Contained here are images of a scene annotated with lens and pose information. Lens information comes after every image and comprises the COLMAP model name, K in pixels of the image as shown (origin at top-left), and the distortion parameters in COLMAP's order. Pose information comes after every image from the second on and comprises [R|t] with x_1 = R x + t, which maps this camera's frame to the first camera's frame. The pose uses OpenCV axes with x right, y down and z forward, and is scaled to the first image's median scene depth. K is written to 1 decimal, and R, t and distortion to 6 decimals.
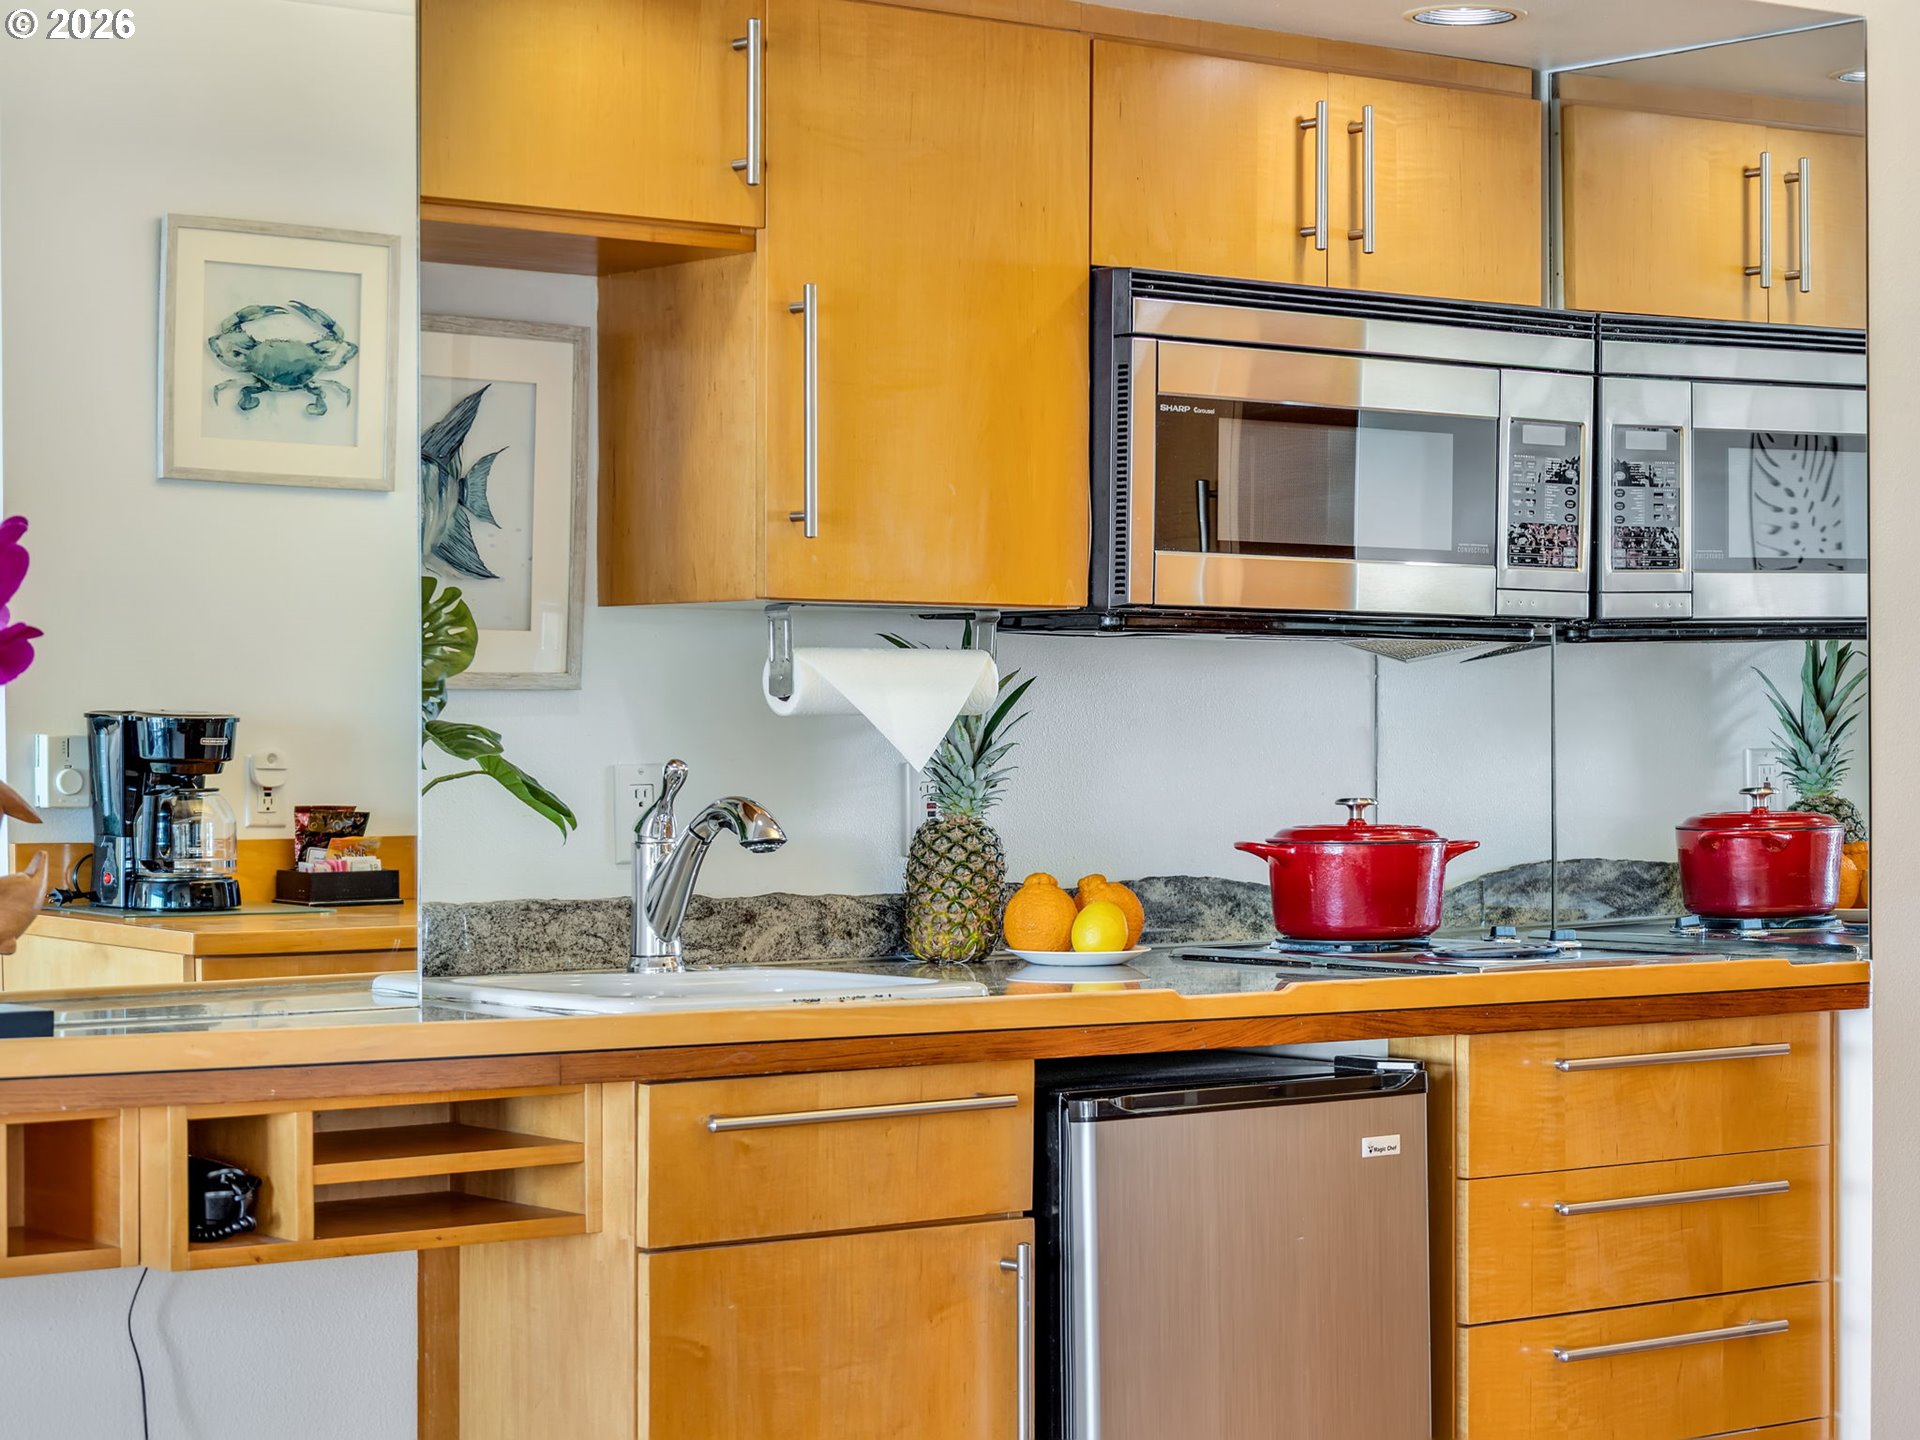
lens RADIAL K [[3800.8, 0, 968.5], [0, 3800.8, 733.0], [0, 0, 1]] dist [0.032461, 0.000000]
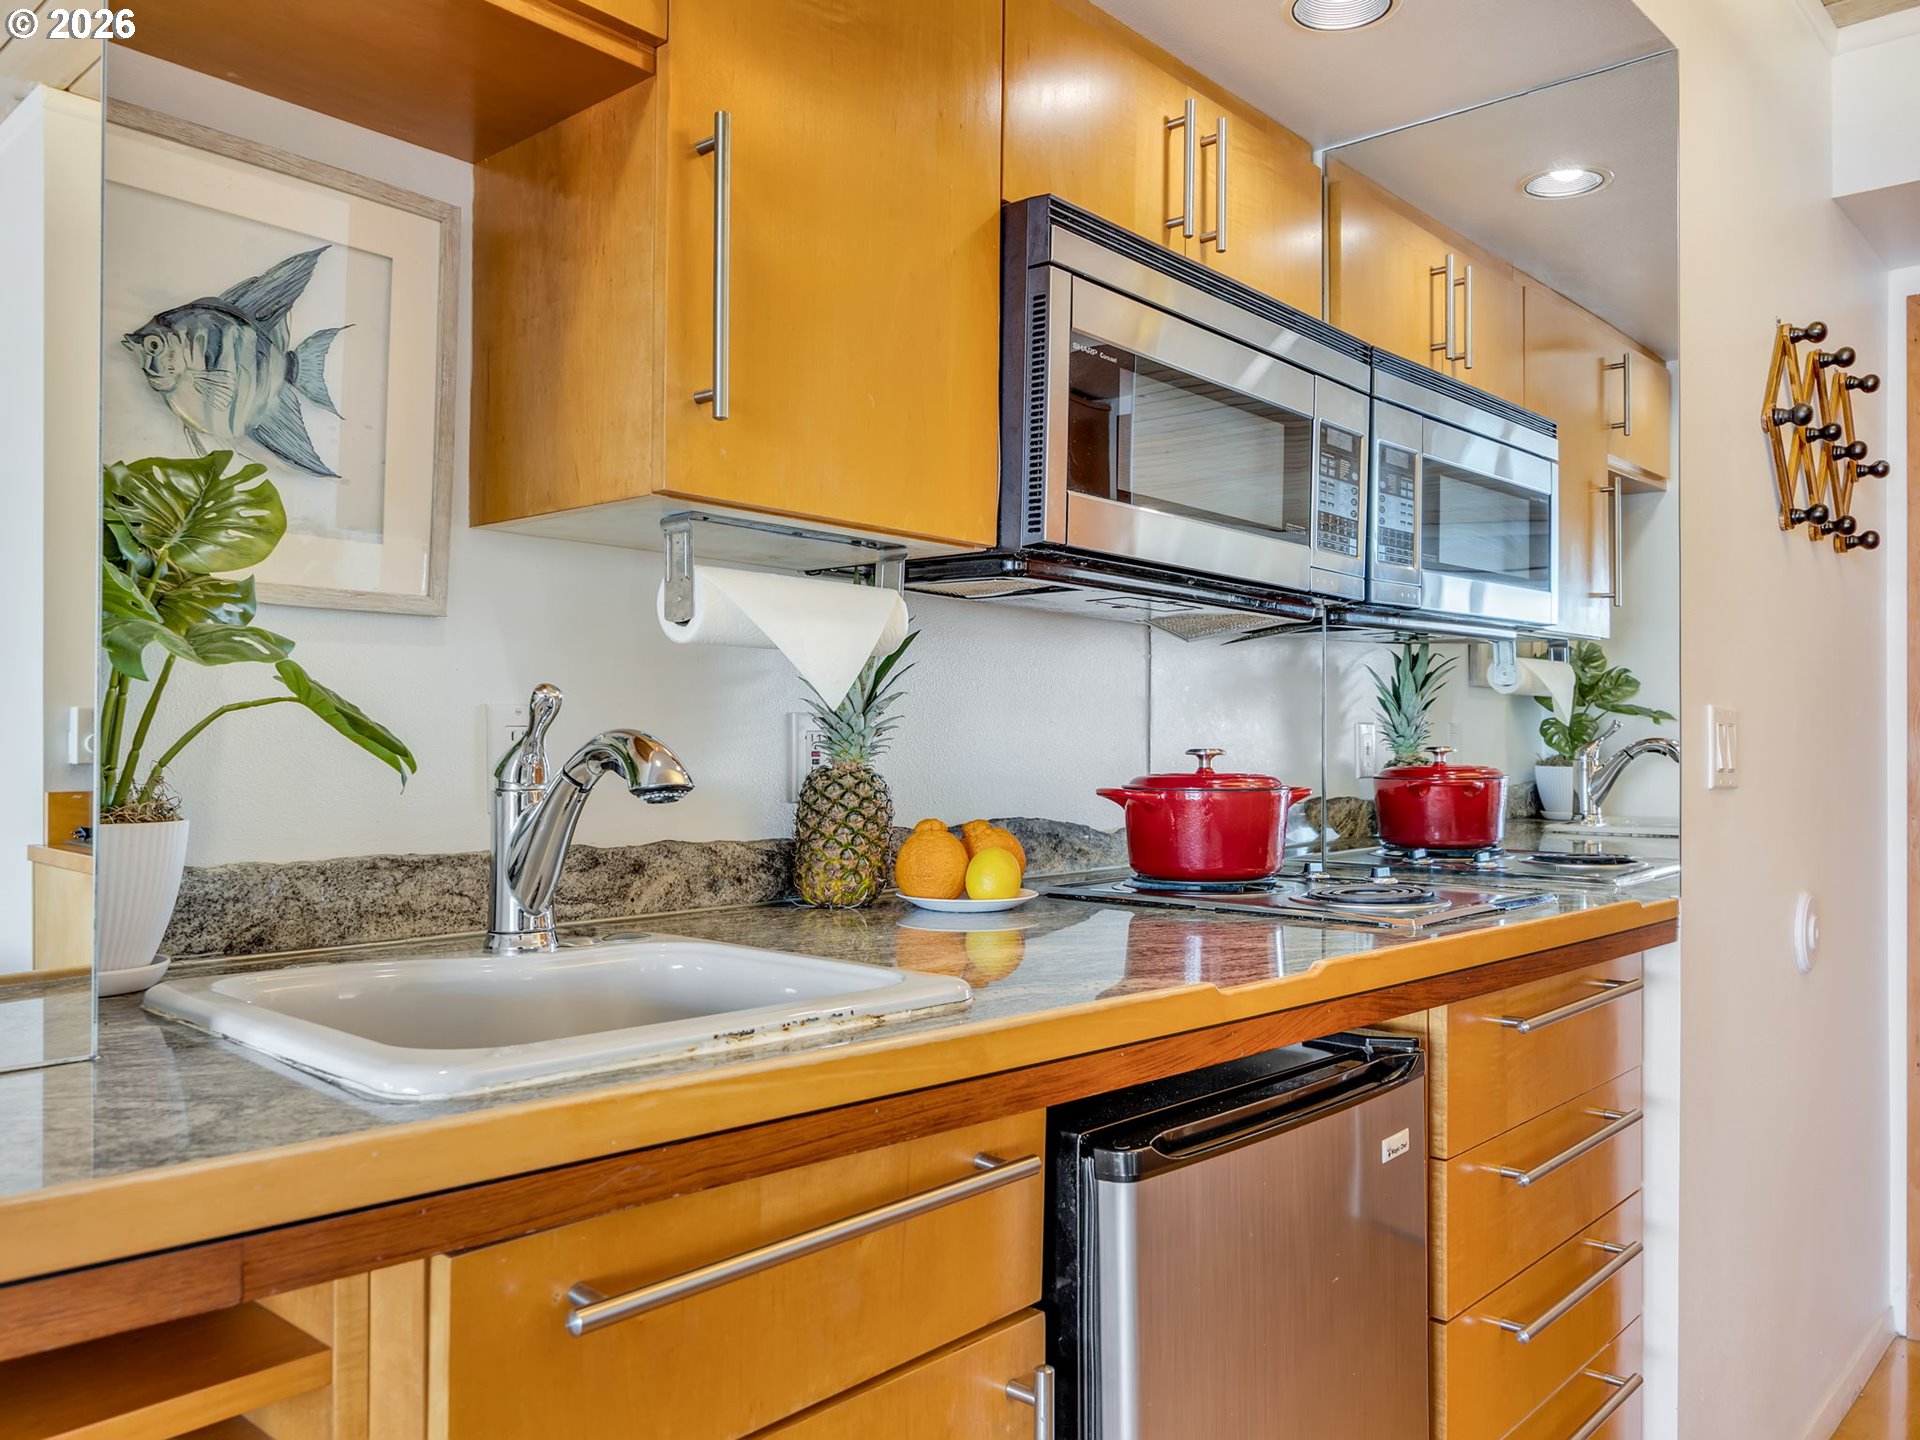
lens RADIAL K [[1425.6, 0, 967.5], [0, 1425.6, 730.0], [0, 0, 1]] dist [-0.001228, 0.004361]
pose [[0.984639, 0.008167, 0.174410, -0.040215], [-0.006299, 0.999917, -0.011263, 0.018057], [-0.174487, 0.009992, 0.984609, 0.654171]]
